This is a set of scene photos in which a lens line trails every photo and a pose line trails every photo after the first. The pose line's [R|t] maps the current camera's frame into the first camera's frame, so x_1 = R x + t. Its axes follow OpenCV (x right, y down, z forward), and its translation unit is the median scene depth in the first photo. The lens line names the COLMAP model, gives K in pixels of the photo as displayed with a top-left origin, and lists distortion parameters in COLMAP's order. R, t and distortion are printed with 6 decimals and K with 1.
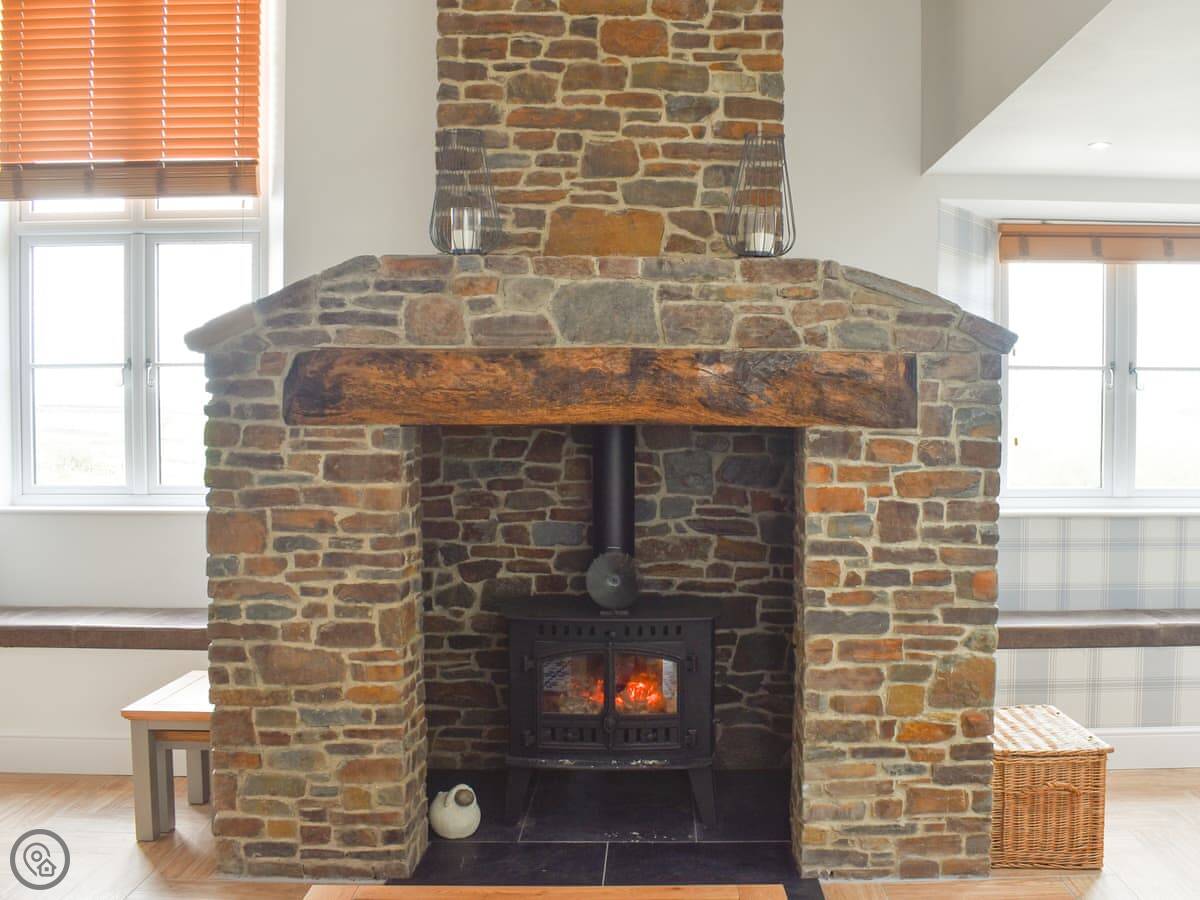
lens RADIAL K [[1237.9, 0, 600.0], [0, 1237.9, 450.0], [0, 0, 1]] dist [-0.110026, 0.000525]
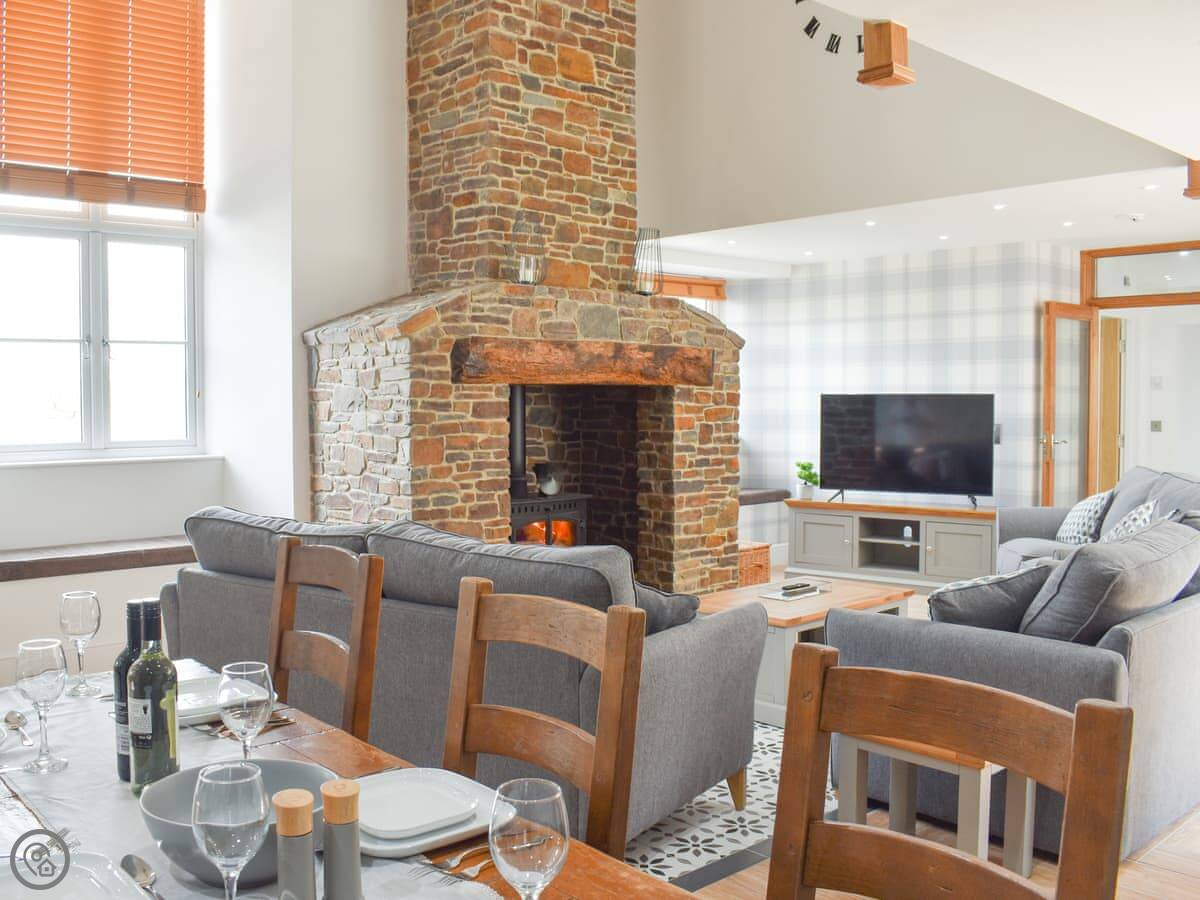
lens RADIAL K [[1237.9, 0, 600.0], [0, 1237.9, 450.0], [0, 0, 1]] dist [-0.110026, 0.000525]
pose [[0.714936, -0.033945, 0.698366, -1.250749], [0.027406, 0.999414, 0.020521, 0.038648], [-0.698653, 0.004468, 0.715447, -0.294122]]
